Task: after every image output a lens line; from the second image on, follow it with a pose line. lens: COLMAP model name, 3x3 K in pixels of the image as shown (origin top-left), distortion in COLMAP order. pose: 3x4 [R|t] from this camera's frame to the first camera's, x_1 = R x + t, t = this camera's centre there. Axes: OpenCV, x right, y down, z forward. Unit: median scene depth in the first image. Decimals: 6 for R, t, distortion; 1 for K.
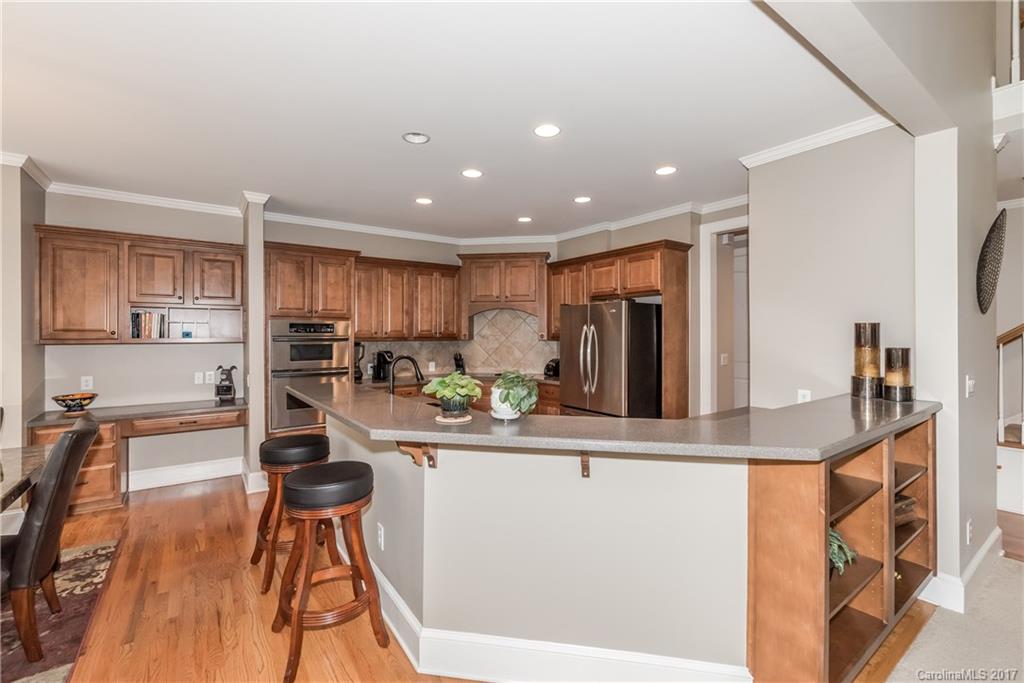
lens RADIAL K [[444.5, 0, 514.2], [0, 444.5, 337.2], [0, 0, 1]] dist [0.002560, -0.000601]
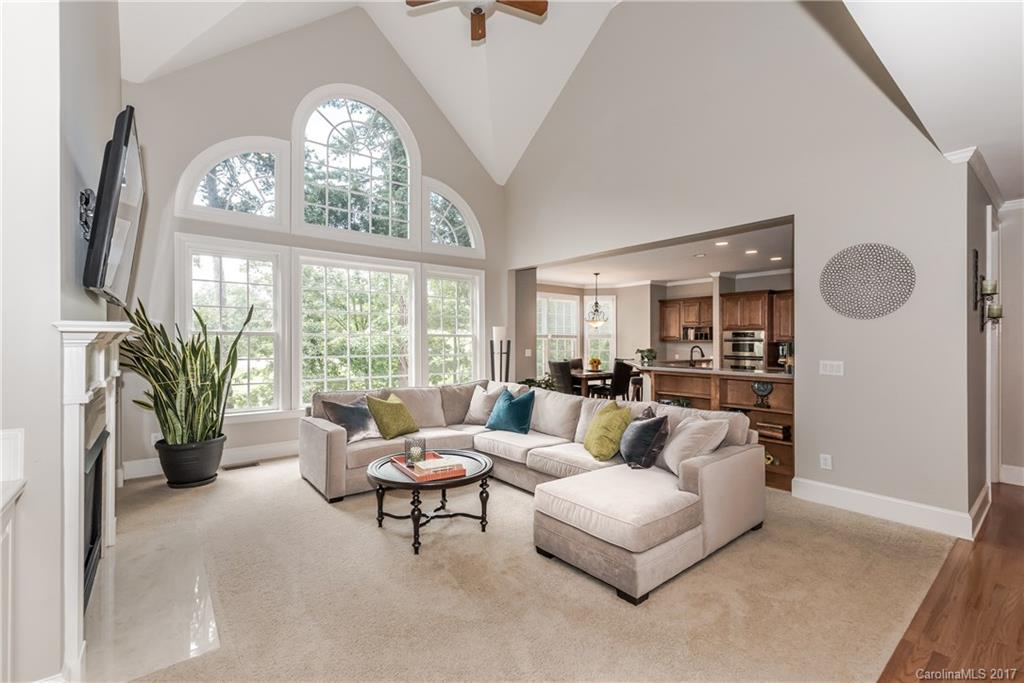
lens RADIAL K [[444.5, 0, 505.5], [0, 444.5, 341.5], [0, 0, 1]] dist [0.002560, -0.000601]
pose [[0.048413, 0.000759, -0.998827, 1.139402], [-0.001756, 0.999998, 0.000675, 0.006310], [0.998826, 0.001721, 0.048415, -0.078777]]
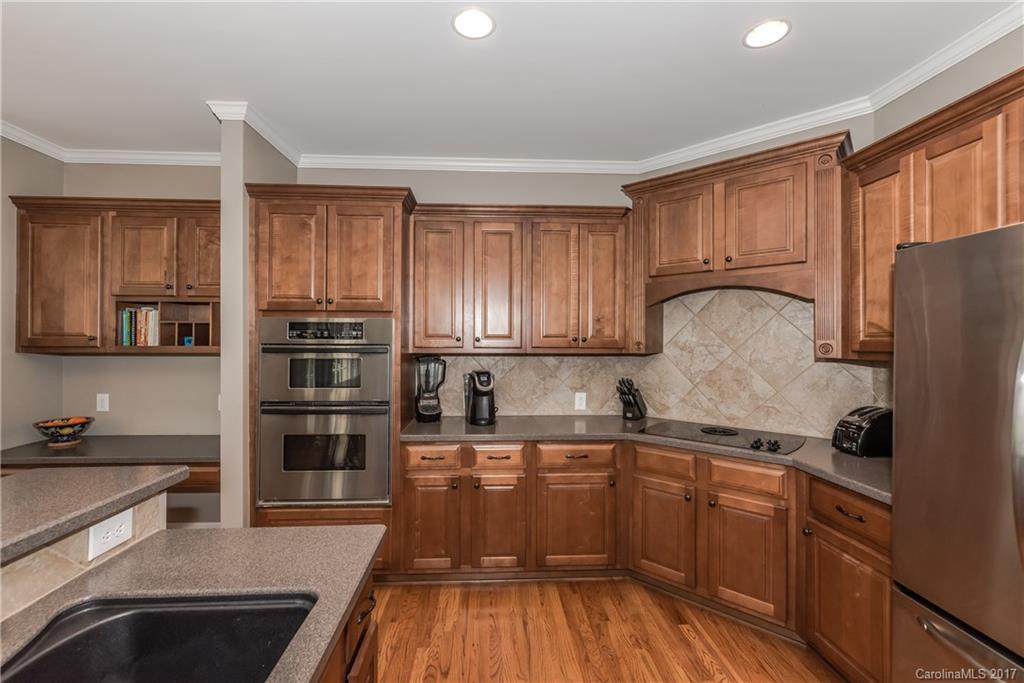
lens RADIAL K [[444.5, 0, 508.1], [0, 444.5, 338.2], [0, 0, 1]] dist [0.002560, -0.000601]
pose [[0.837913, 0.002278, -0.545800, 0.043431], [-0.007732, 0.999940, -0.007696, -0.006813], [0.545750, 0.010668, 0.837880, 0.539035]]
